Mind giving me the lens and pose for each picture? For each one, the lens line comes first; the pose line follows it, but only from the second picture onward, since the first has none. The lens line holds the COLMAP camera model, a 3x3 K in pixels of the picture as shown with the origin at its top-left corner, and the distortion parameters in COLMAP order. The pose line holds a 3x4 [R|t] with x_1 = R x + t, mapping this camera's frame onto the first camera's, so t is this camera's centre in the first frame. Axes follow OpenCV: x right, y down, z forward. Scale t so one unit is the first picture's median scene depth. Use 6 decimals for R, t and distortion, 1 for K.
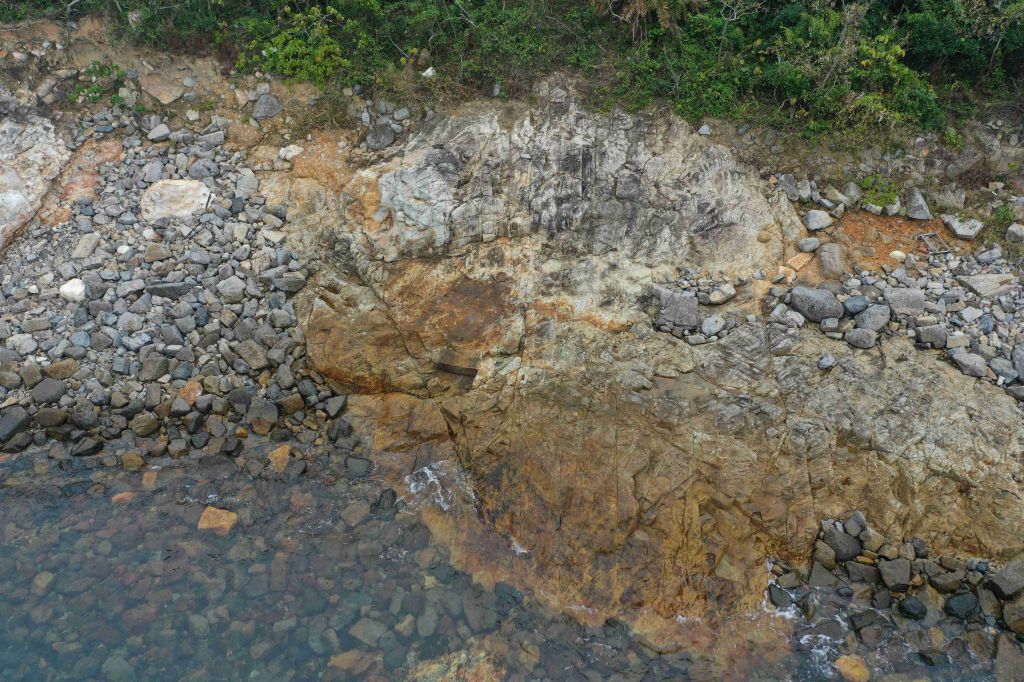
lens RADIAL K [[810.7, 0, 512.0], [0, 810.7, 341.0], [0, 0, 1]] dist [0.016965, -0.006201]
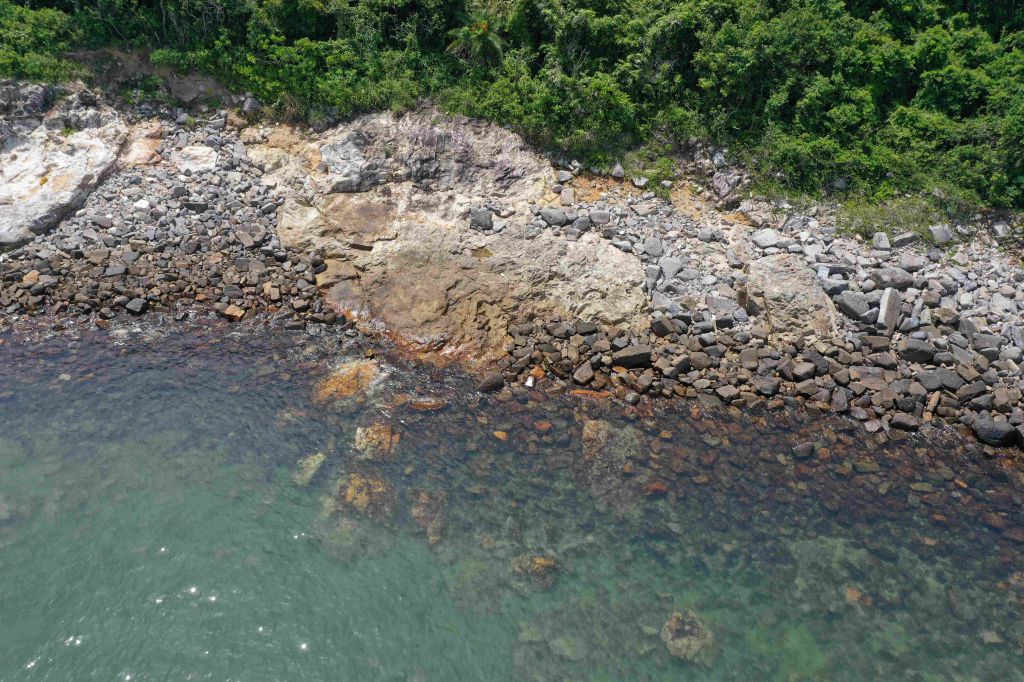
lens RADIAL K [[810.7, 0, 512.0], [0, 810.7, 341.0], [0, 0, 1]] dist [0.016965, -0.006201]
pose [[0.996795, 0.008591, 0.079537, 0.117055], [-0.007561, 0.999884, -0.013242, 0.248011], [-0.079641, 0.012598, 0.996744, -0.807800]]
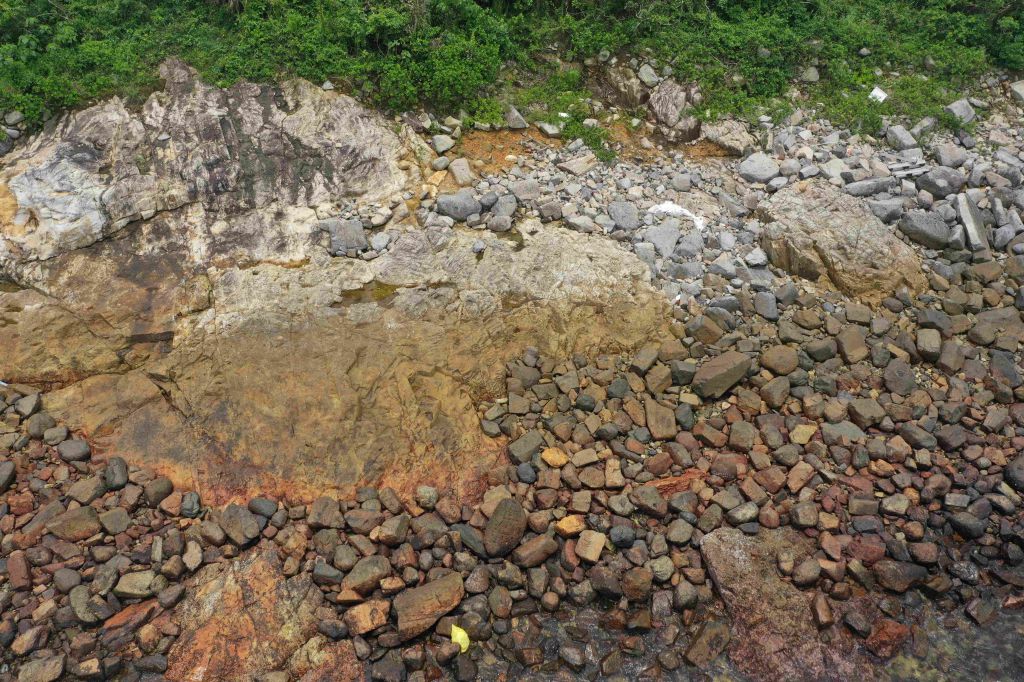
lens RADIAL K [[810.7, 0, 512.0], [0, 810.7, 341.0], [0, 0, 1]] dist [0.016965, -0.006201]
pose [[0.894218, -0.258270, 0.365609, -0.034825], [0.266649, 0.963376, 0.028361, 0.118579], [-0.359544, 0.072128, 0.930336, -0.100393]]
